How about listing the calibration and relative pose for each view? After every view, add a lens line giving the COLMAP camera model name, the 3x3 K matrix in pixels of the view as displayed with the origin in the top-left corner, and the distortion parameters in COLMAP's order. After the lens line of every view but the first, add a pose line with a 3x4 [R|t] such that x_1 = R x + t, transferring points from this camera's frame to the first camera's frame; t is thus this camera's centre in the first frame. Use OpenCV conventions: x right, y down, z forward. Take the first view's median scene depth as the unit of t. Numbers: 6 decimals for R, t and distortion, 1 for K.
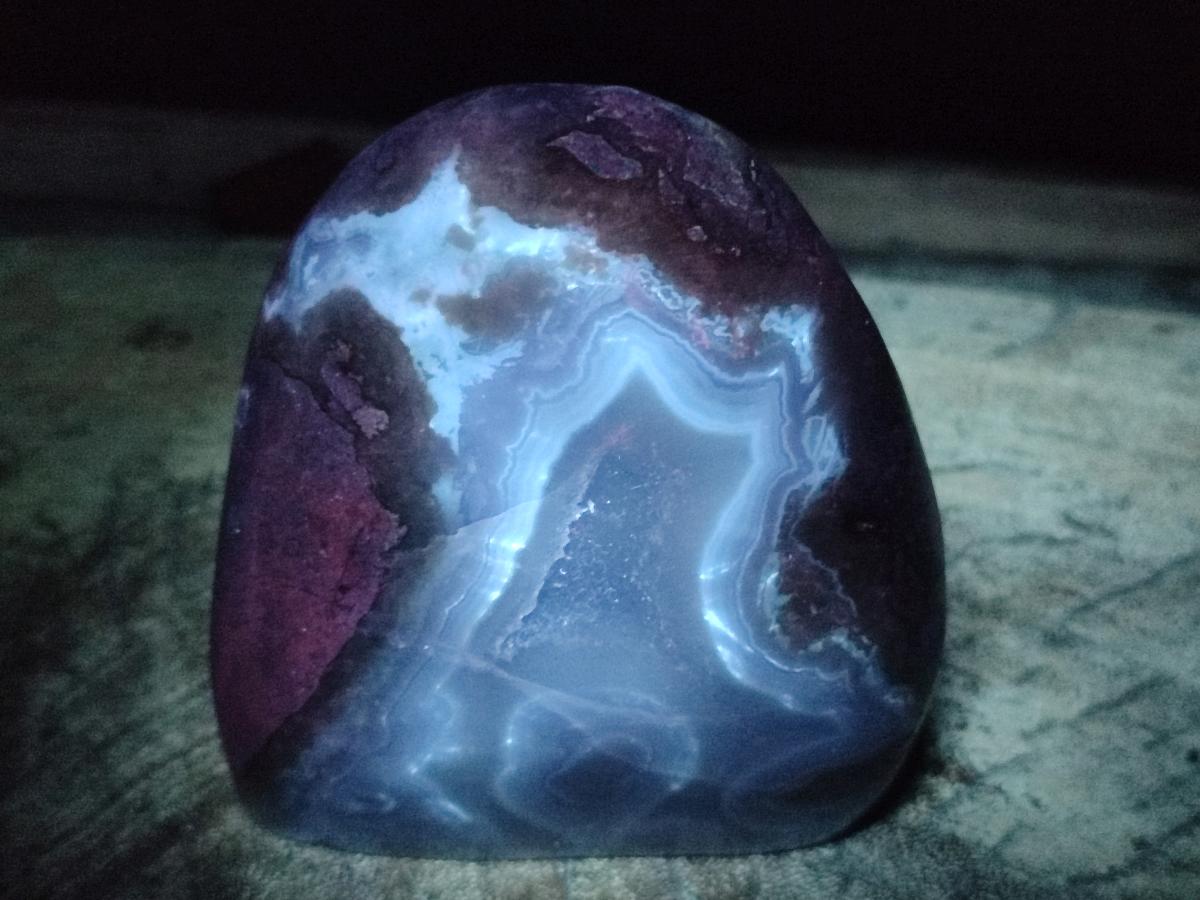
lens RADIAL K [[1764.9, 0, 600.0], [0, 1764.9, 450.0], [0, 0, 1]] dist [0.326033, -2.189376]
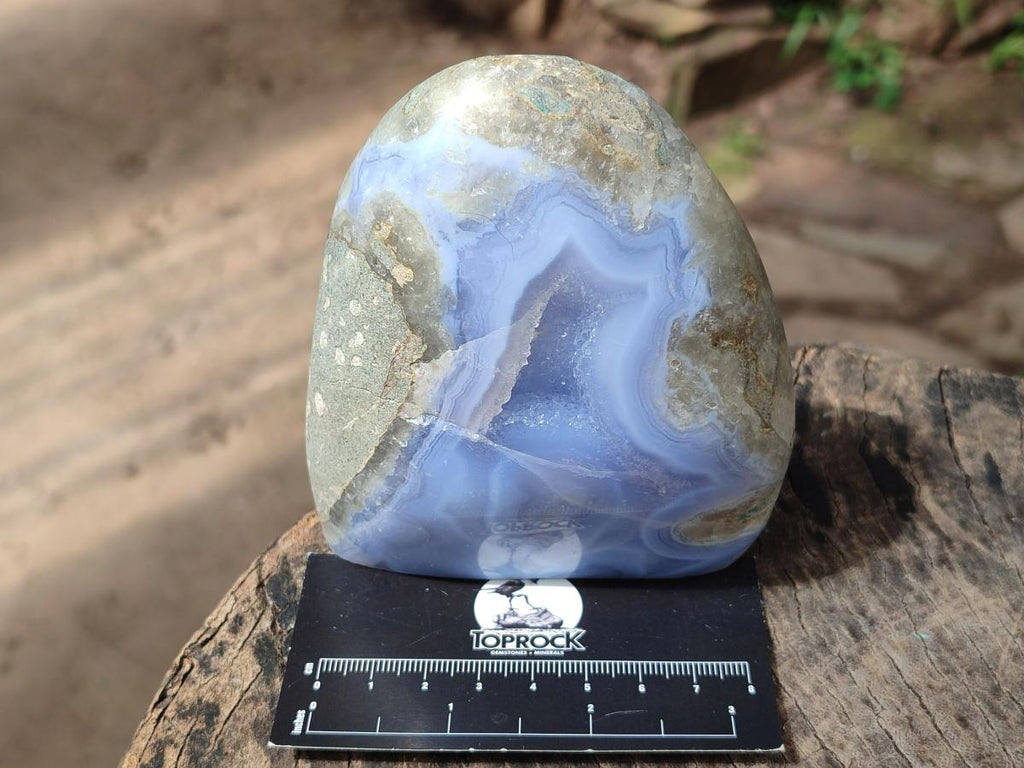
lens RADIAL K [[1506.1, 0, 512.0], [0, 1506.1, 384.0], [0, 0, 1]] dist [0.326033, -2.189376]
pose [[0.995783, -0.003260, -0.091680, 0.087889], [0.004182, 0.999943, 0.009861, 0.065967], [0.091643, -0.010203, 0.995740, -0.312402]]
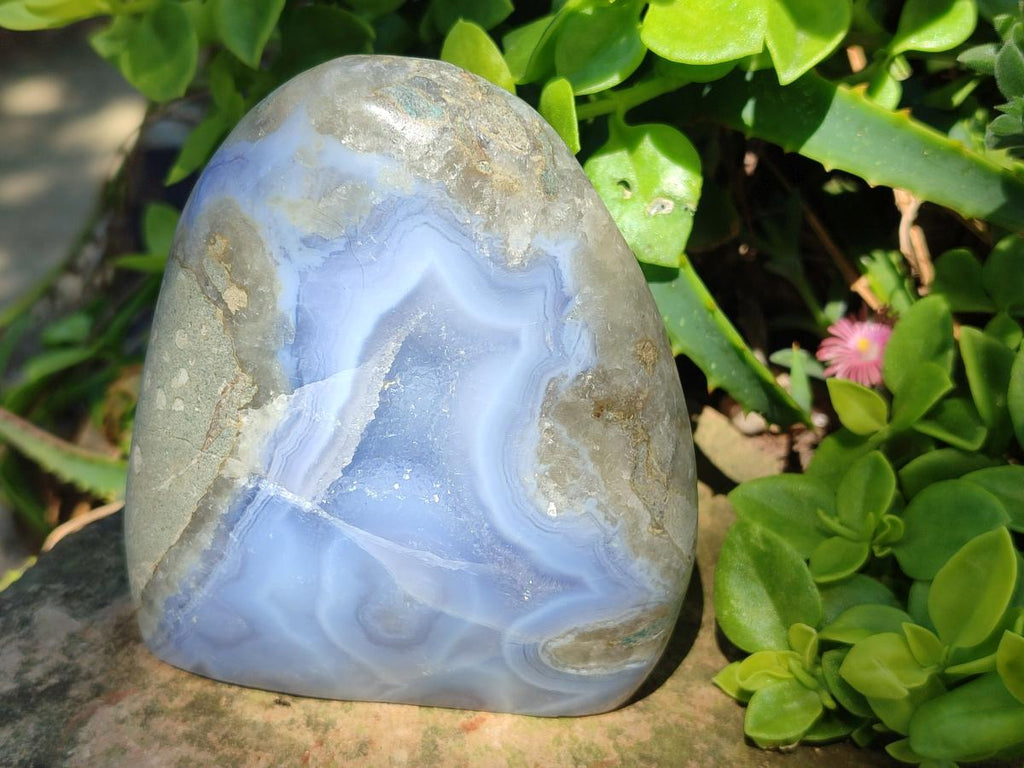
lens RADIAL K [[1506.1, 0, 512.0], [0, 1506.1, 384.0], [0, 0, 1]] dist [0.326033, -2.189376]
pose [[0.991288, 0.073667, -0.109181, 0.200479], [-0.088513, 0.986463, -0.138043, 0.181482], [0.097534, 0.146504, 0.984390, -0.075450]]
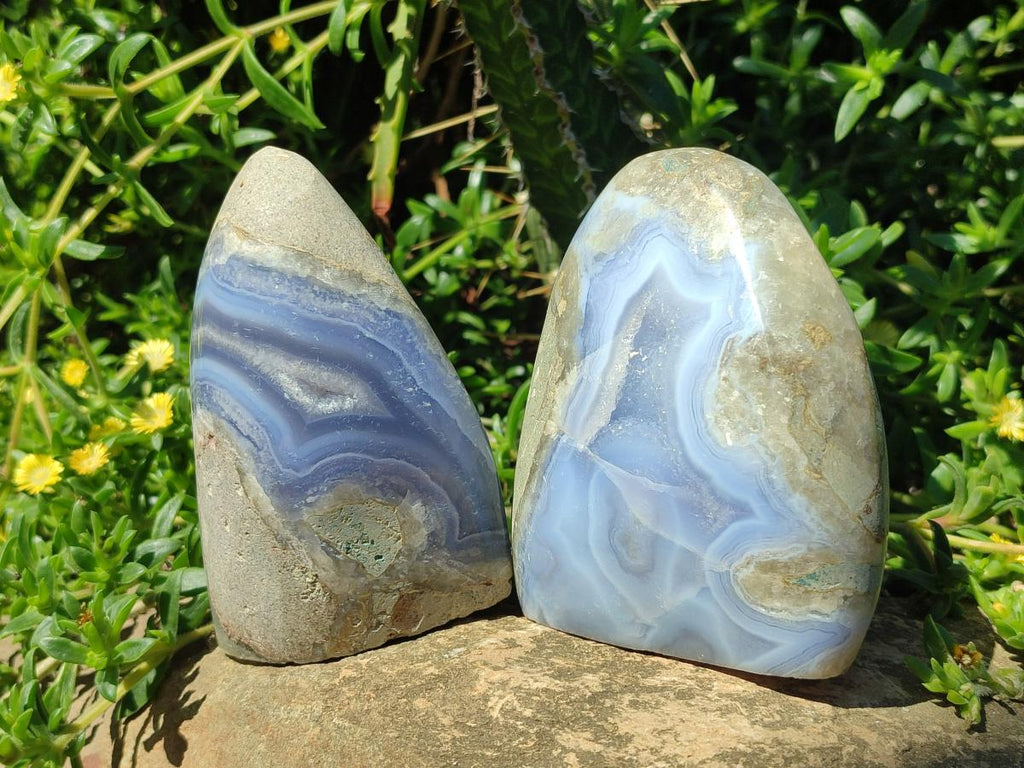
lens RADIAL K [[1506.1, 0, 512.0], [0, 1506.1, 384.0], [0, 0, 1]] dist [0.326033, -2.189376]
pose [[0.710633, 0.006318, -0.703534, 1.004284], [-0.375080, 0.849411, -0.371237, 0.693899], [0.595244, 0.527695, 0.605989, 0.001447]]
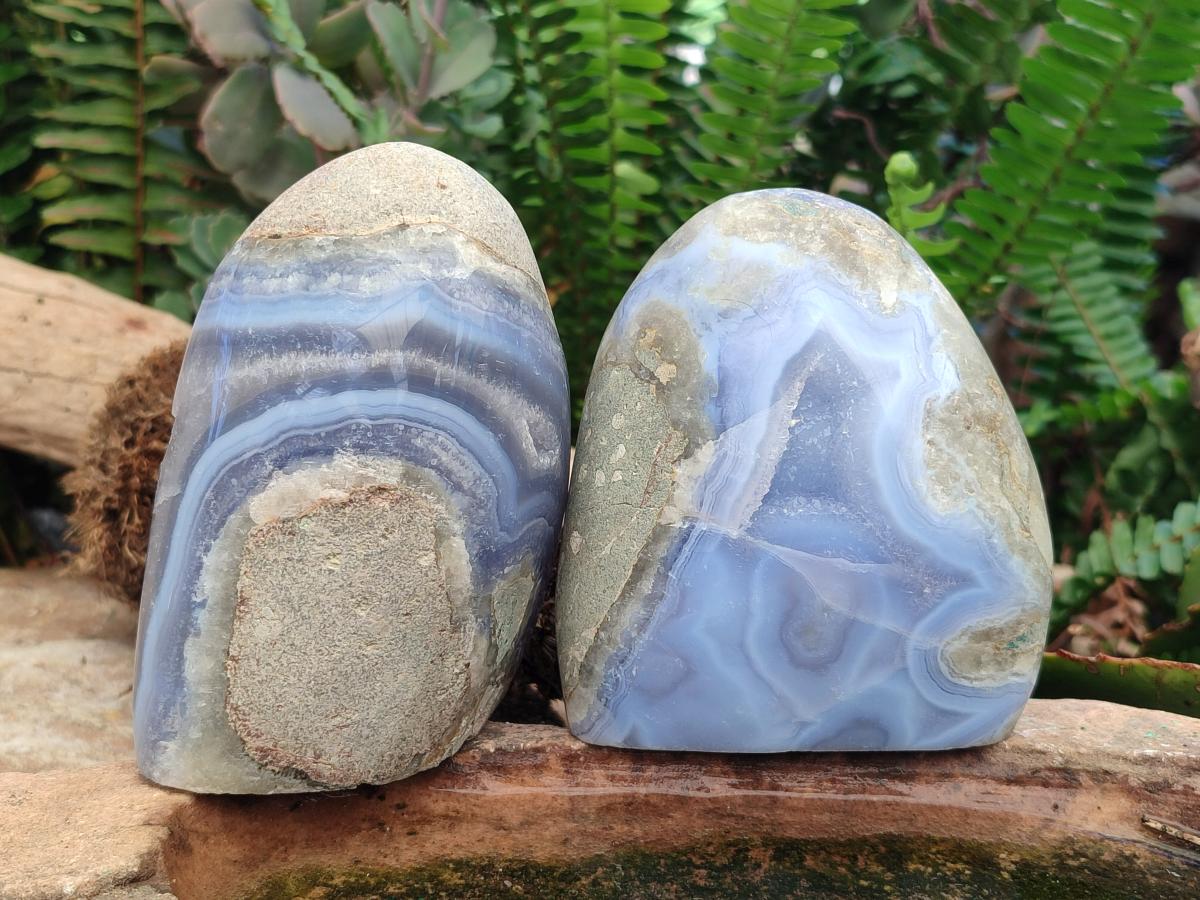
lens RADIAL K [[1764.9, 0, 600.0], [0, 1764.9, 450.0], [0, 0, 1]] dist [0.326033, -2.189376]
pose [[0.993342, -0.057173, -0.100015, -0.028437], [0.002148, 0.877203, -0.480114, 0.843880], [0.115183, 0.476703, 0.871486, -0.421186]]
